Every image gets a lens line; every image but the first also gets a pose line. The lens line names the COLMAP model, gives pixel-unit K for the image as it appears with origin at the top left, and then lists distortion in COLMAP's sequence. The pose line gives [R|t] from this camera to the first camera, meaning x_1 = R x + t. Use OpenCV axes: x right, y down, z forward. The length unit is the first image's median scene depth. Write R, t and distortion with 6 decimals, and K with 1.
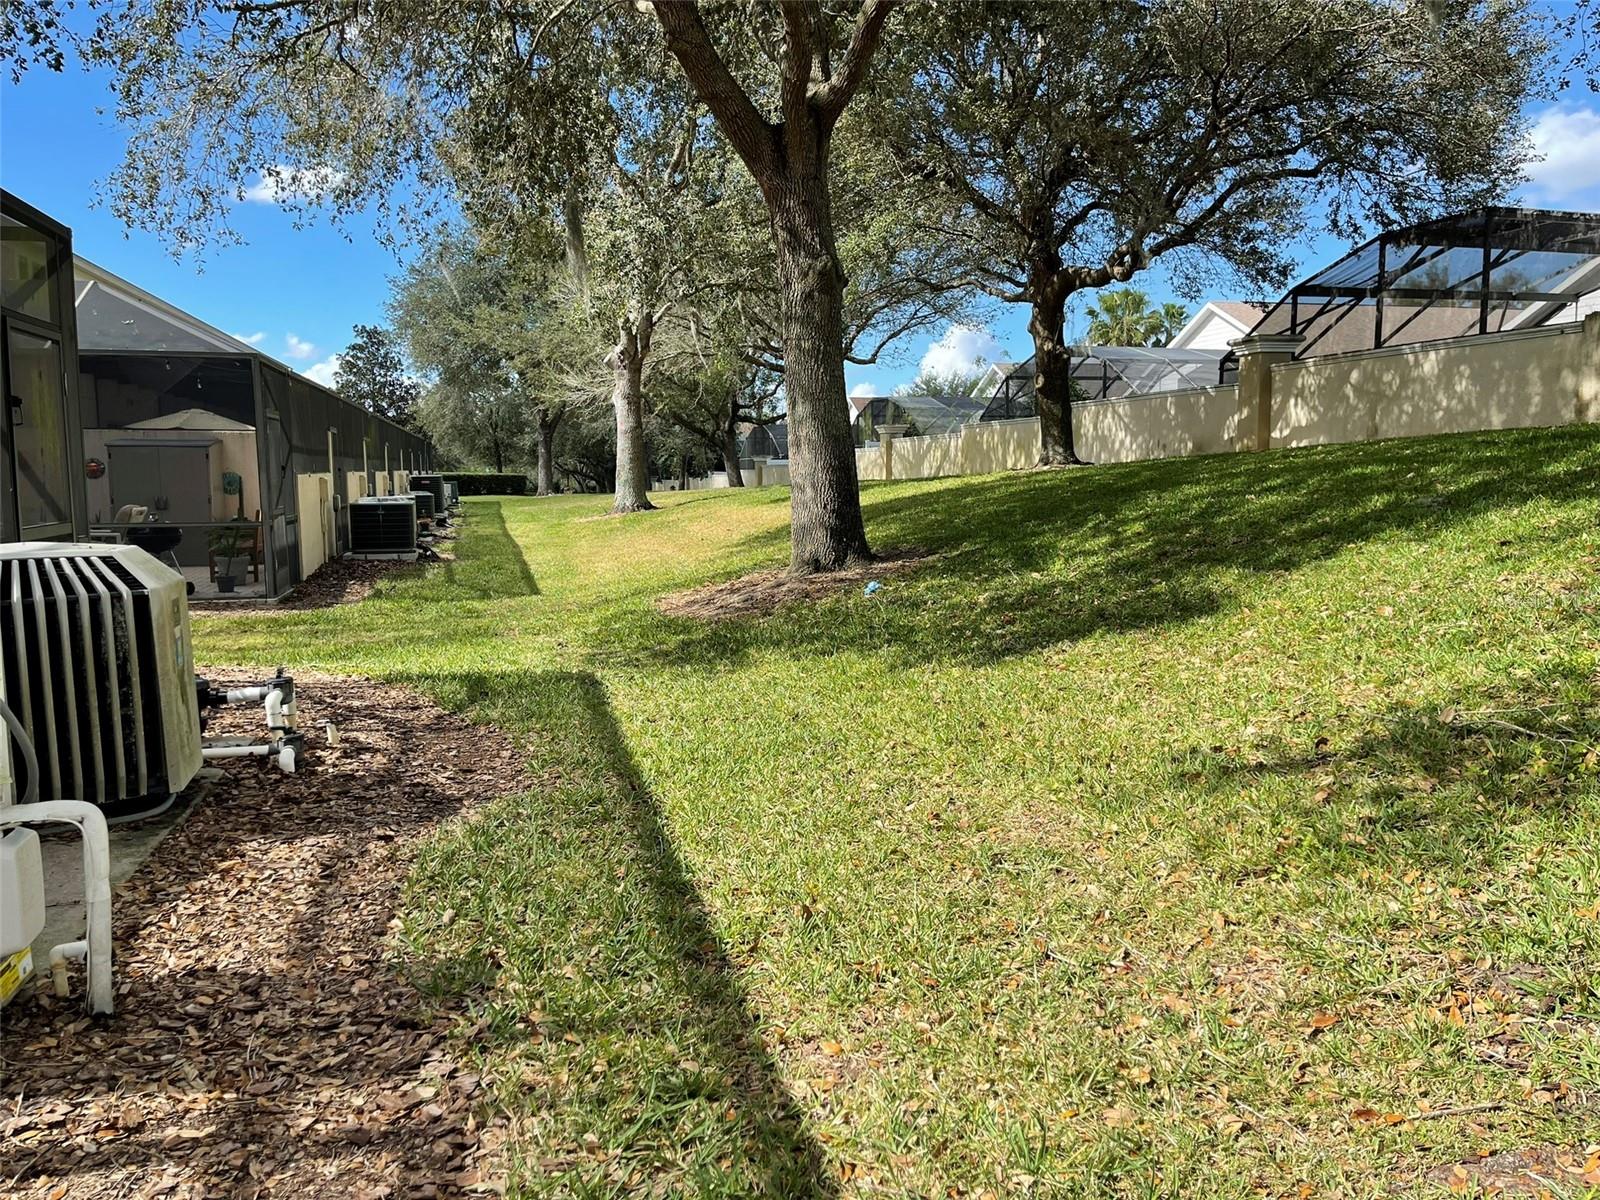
lens RADIAL K [[1255.9, 0, 800.0], [0, 1255.9, 600.0], [0, 0, 1]] dist [-0.000757, -0.012318]
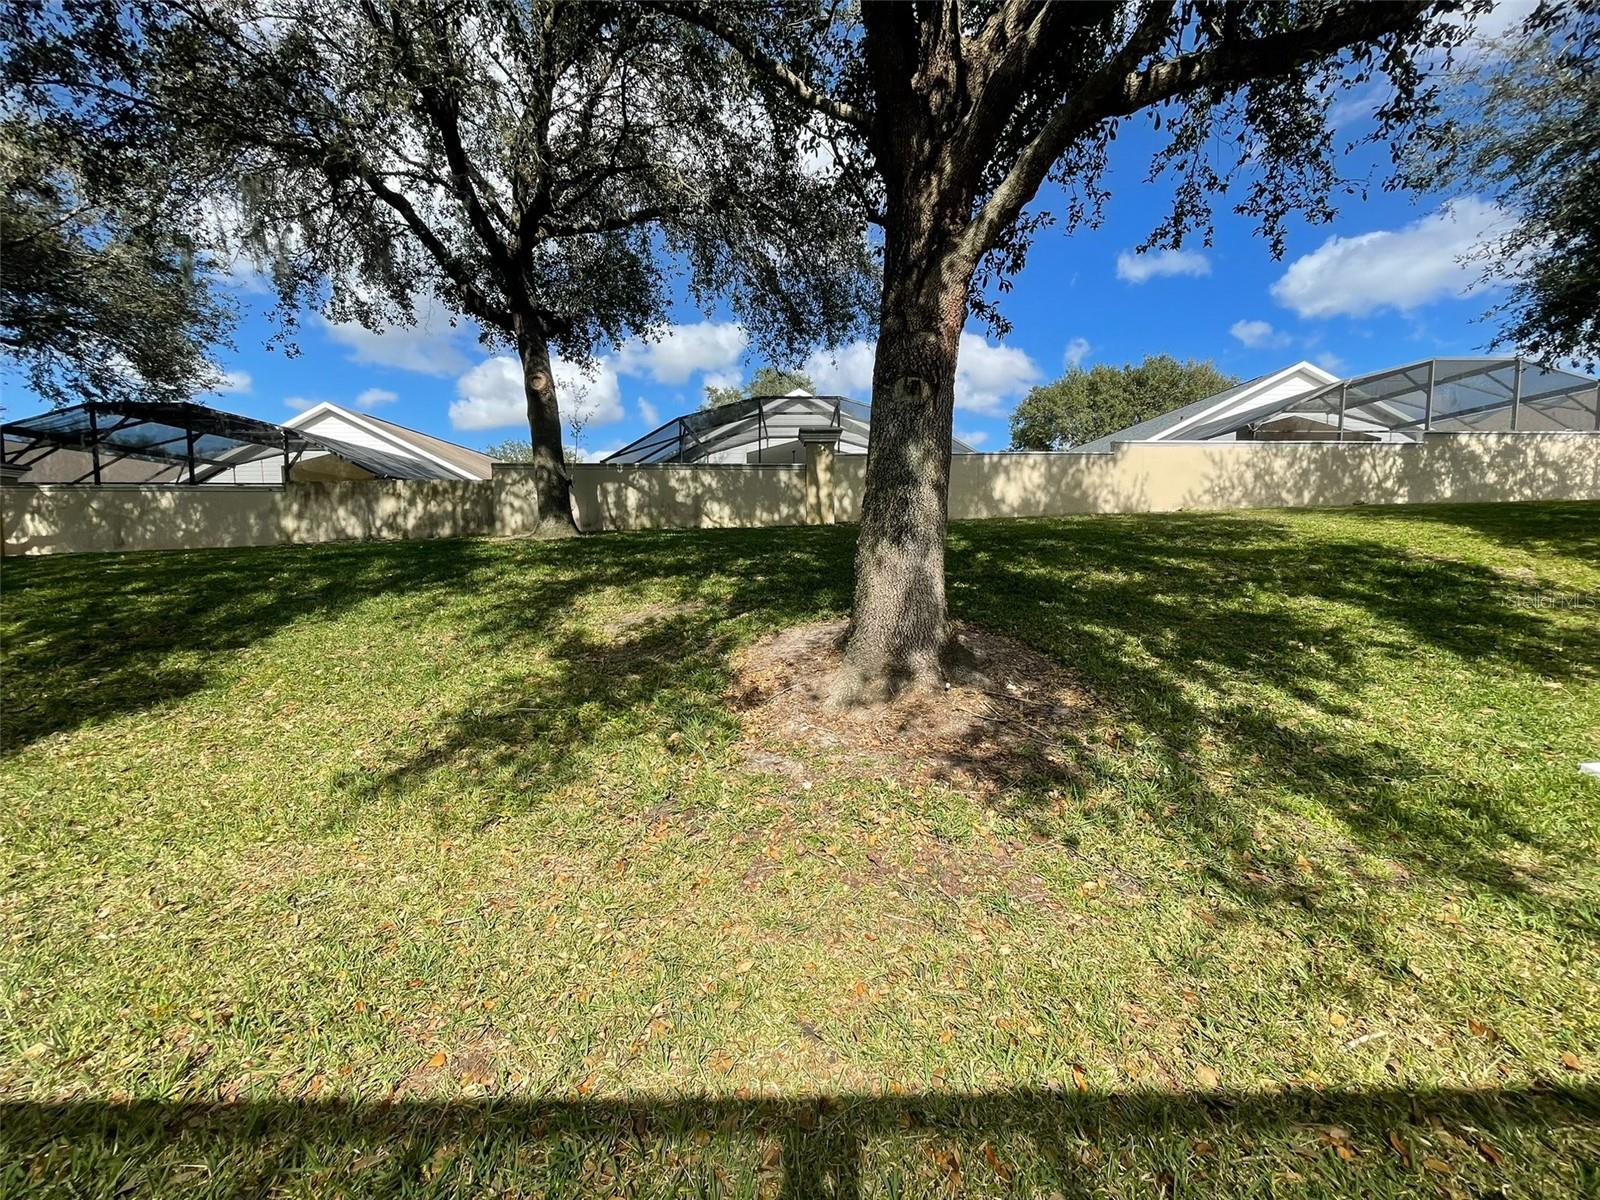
lens RADIAL K [[648.7, 0, 795.2], [0, 648.7, 603.8], [0, 0, 1]] dist [-0.003989, -0.000297]
pose [[0.195705, -0.064266, 0.978555, -0.114209], [0.094243, 0.994464, 0.046463, -0.024627], [-0.976124, 0.083129, 0.200678, 0.097418]]
